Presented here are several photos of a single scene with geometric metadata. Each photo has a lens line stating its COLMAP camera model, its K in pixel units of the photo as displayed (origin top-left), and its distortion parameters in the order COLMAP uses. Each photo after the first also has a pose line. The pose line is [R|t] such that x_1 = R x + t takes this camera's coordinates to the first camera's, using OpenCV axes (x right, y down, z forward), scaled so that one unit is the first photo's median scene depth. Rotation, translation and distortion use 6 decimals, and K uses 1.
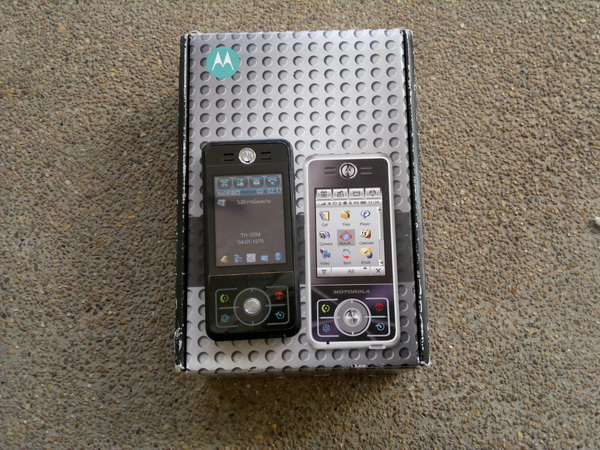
lens RADIAL K [[522.2, 0, 313.9], [0, 522.2, 225.2], [0, 0, 1]] dist [0.058002, -0.140899]
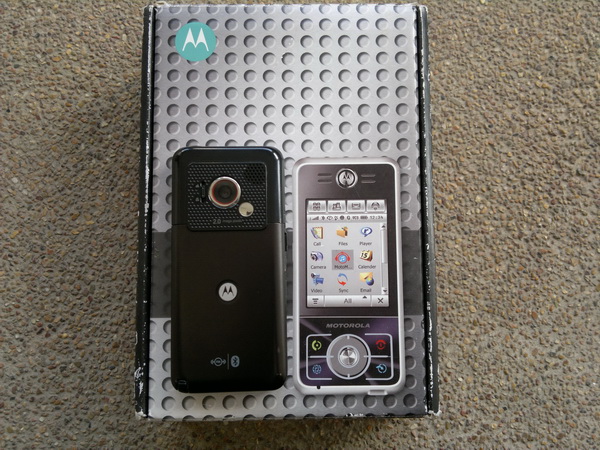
lens RADIAL K [[522.2, 0, 313.9], [0, 522.2, 225.2], [0, 0, 1]] dist [0.058002, -0.140899]
pose [[0.999781, 0.014939, 0.014648, 0.002575], [-0.015731, 0.998330, 0.055577, -0.067034], [-0.013793, -0.055796, 0.998347, 0.151742]]
